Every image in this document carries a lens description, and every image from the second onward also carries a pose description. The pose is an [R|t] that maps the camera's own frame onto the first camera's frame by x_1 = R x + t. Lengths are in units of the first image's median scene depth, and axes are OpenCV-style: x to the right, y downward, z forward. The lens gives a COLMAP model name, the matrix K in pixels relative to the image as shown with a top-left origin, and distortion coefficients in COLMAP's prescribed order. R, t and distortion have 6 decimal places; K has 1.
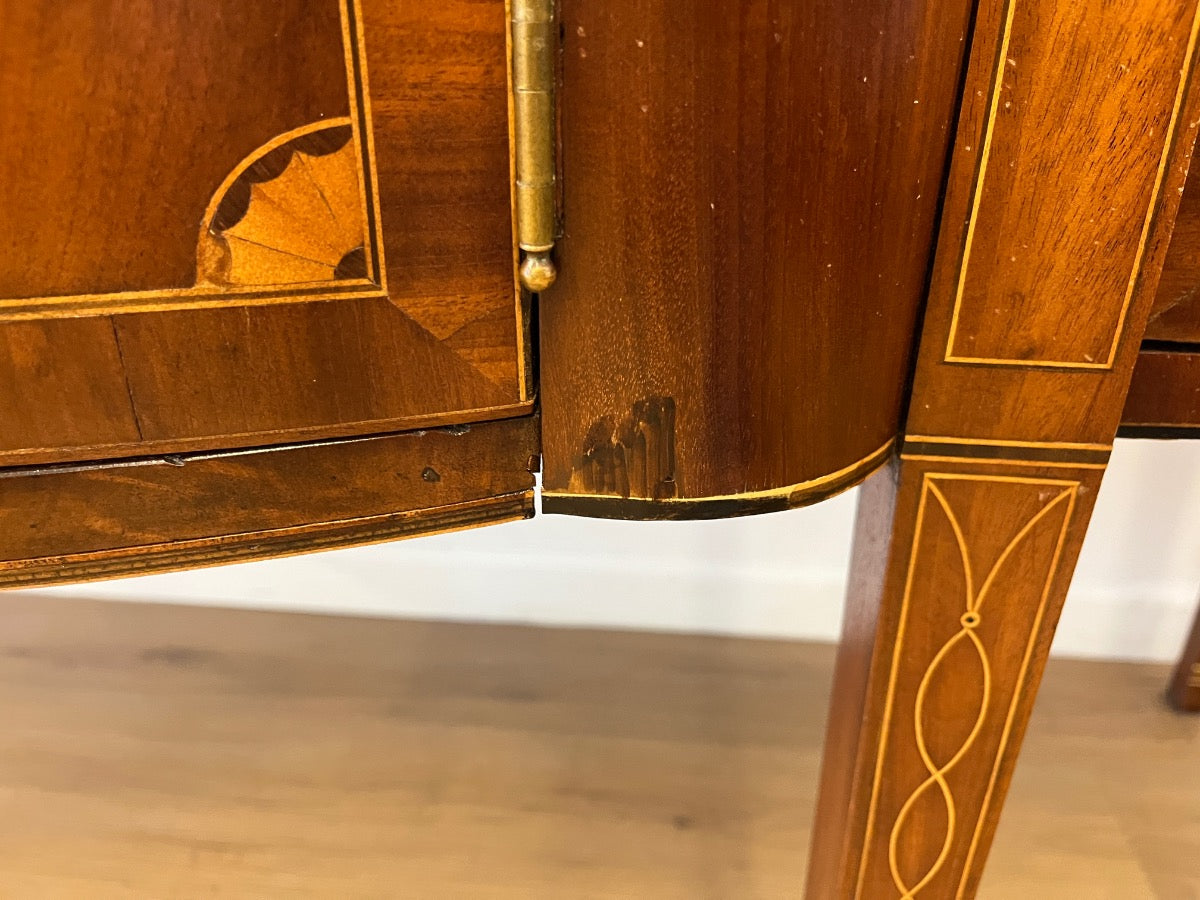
lens RADIAL K [[905.4, 0, 594.4], [0, 905.4, 450.5], [0, 0, 1]] dist [0.062756, -0.098328]
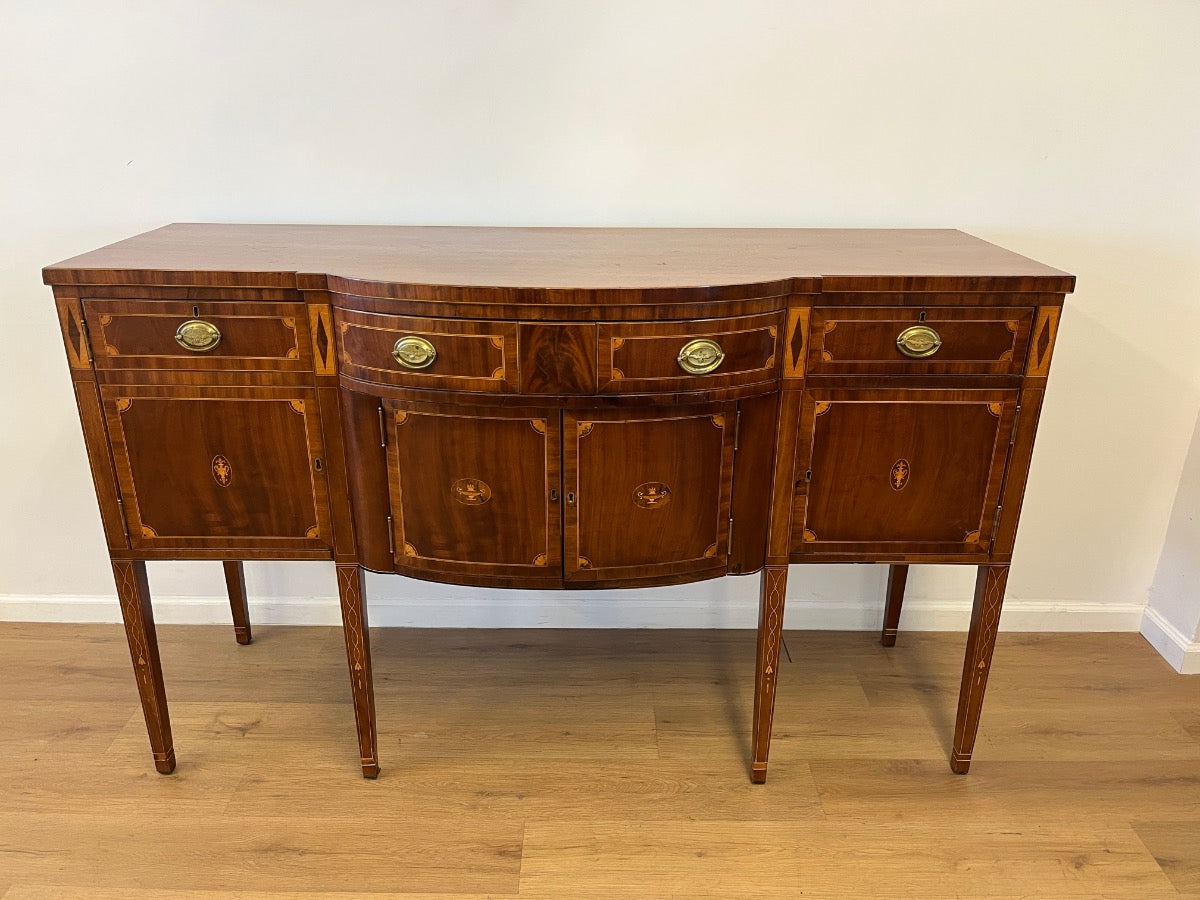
lens RADIAL K [[905.4, 0, 594.4], [0, 905.4, 450.5], [0, 0, 1]] dist [0.062756, -0.098328]
pose [[0.996525, -0.034837, 0.075654, -0.532006], [0.041887, 0.994720, -0.093688, -0.101945], [-0.071991, 0.096532, 0.992723, -2.124568]]
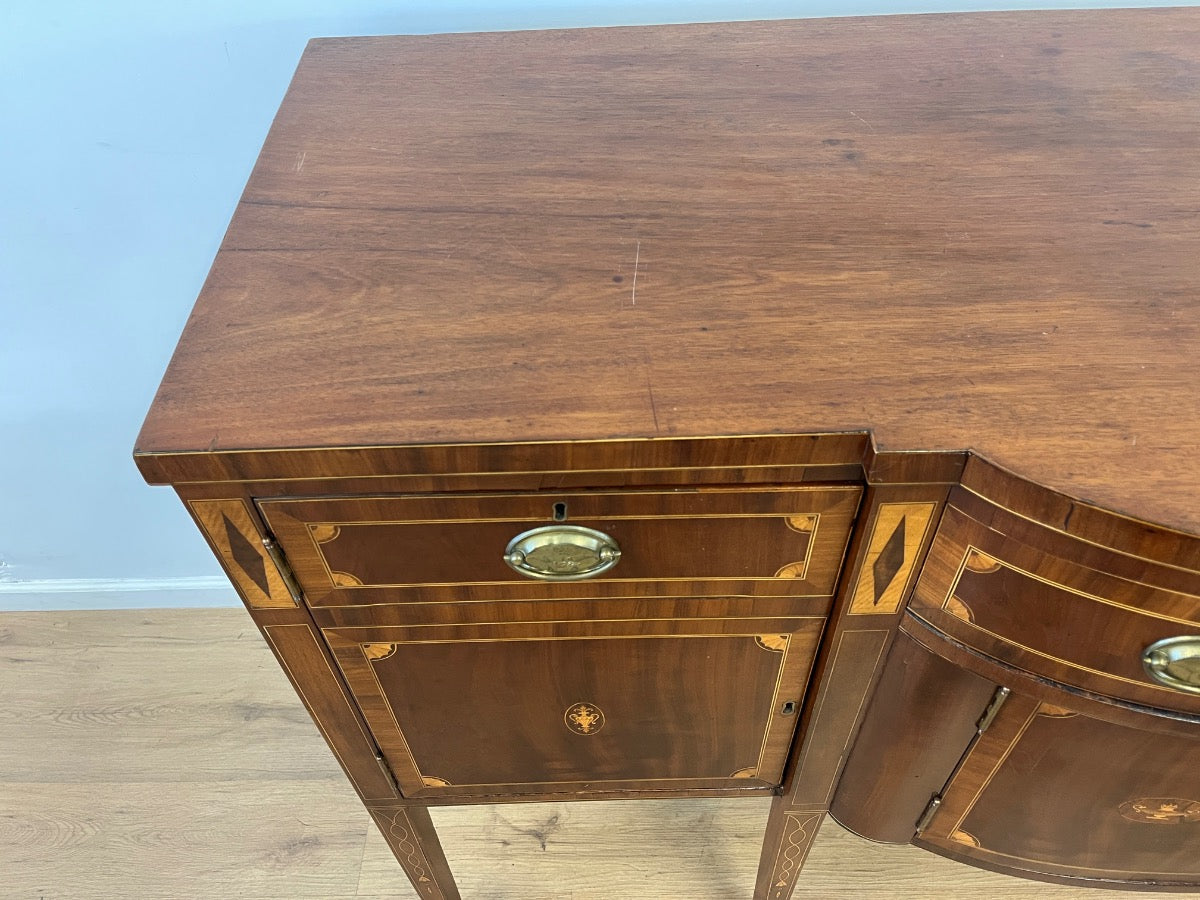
lens RADIAL K [[905.4, 0, 594.4], [0, 905.4, 450.5], [0, 0, 1]] dist [0.062756, -0.098328]
pose [[0.994477, -0.103107, 0.019609, -1.281527], [0.089579, 0.931192, 0.353350, -1.010607], [-0.054693, -0.349642, 0.935286, -0.671115]]
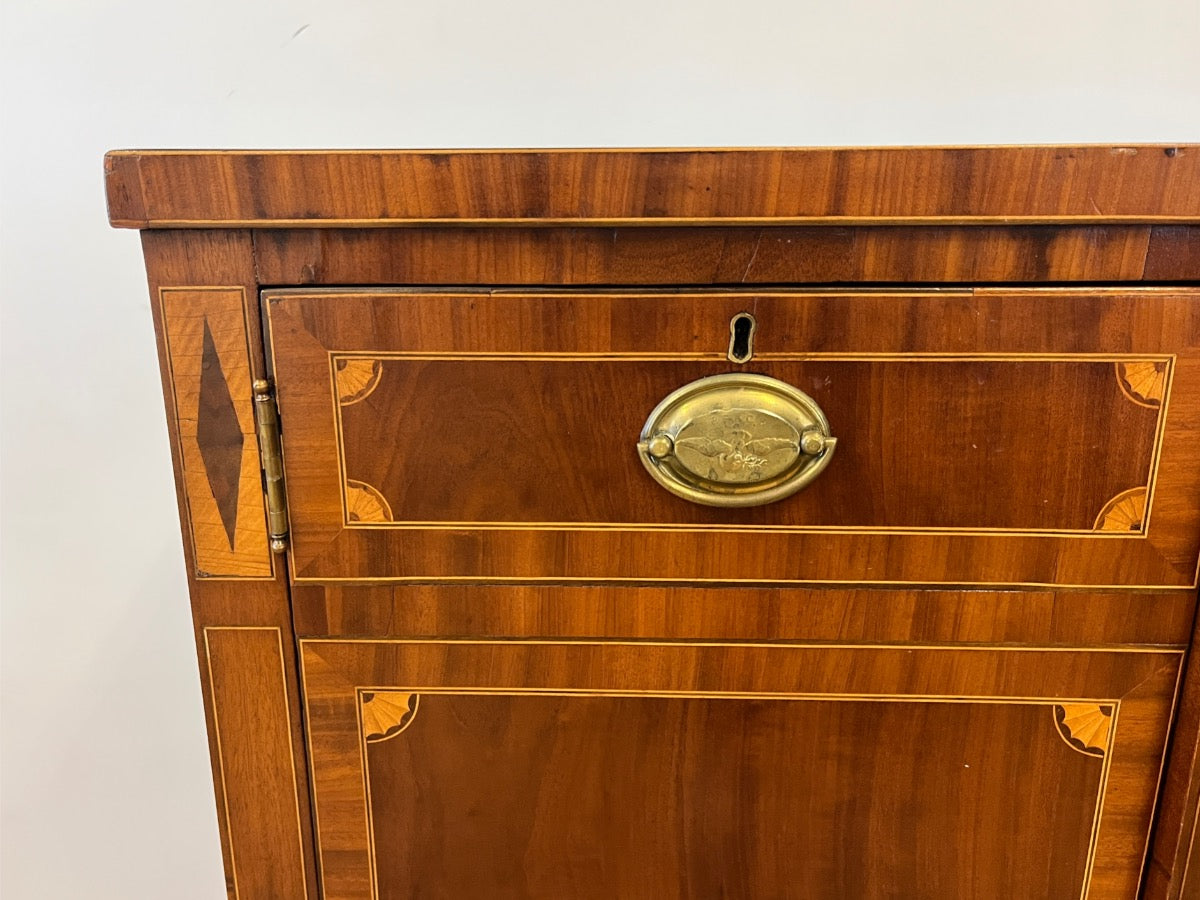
lens RADIAL K [[905.4, 0, 594.4], [0, 905.4, 450.5], [0, 0, 1]] dist [0.062756, -0.098328]
pose [[0.998641, -0.032726, 0.040553, -1.406162], [0.040782, 0.975261, -0.217262, -0.507883], [-0.032439, 0.218620, 0.975271, -0.402626]]
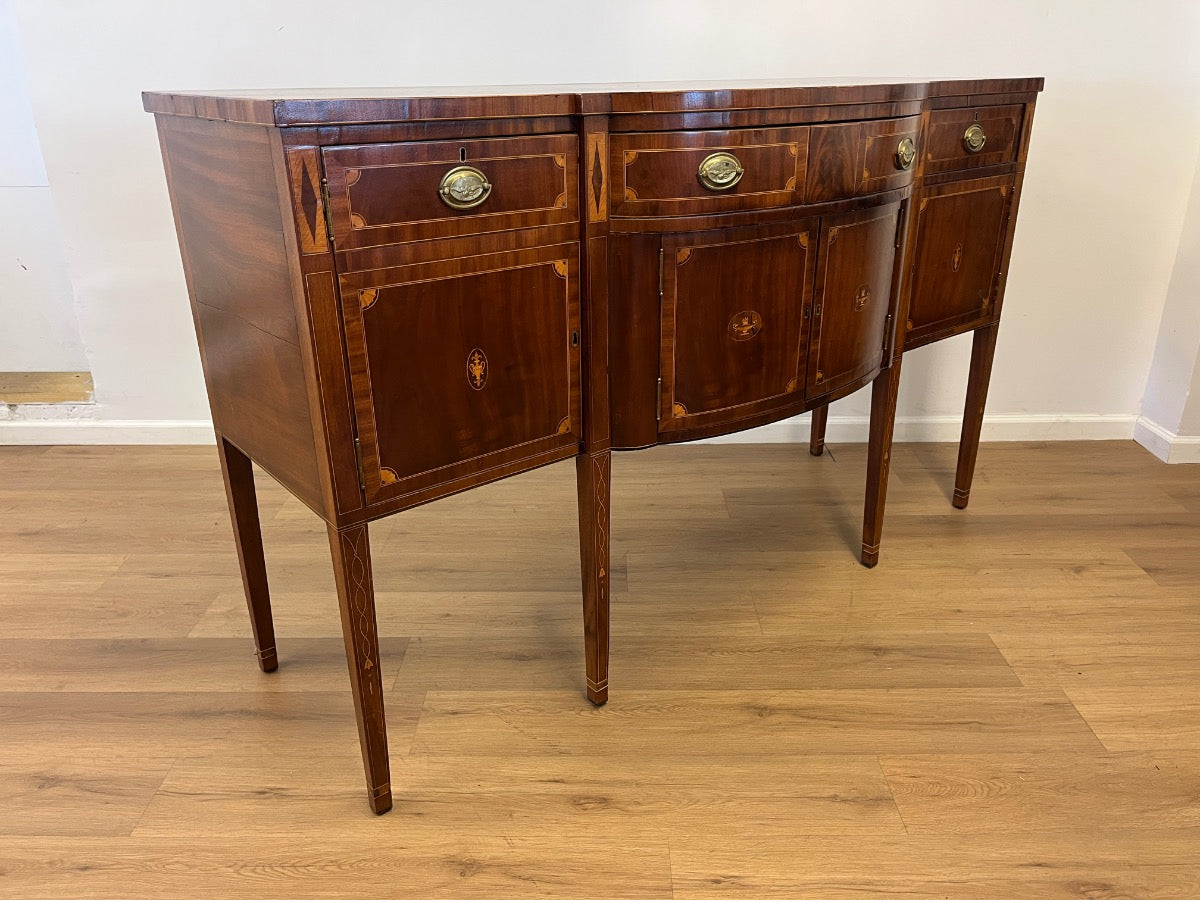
lens RADIAL K [[905.4, 0, 594.4], [0, 905.4, 450.5], [0, 0, 1]] dist [0.062756, -0.098328]
pose [[0.730450, -0.281918, 0.622065, -2.322820], [0.330140, 0.943095, 0.039745, -0.147363], [-0.597871, 0.176337, 0.781956, -1.289591]]
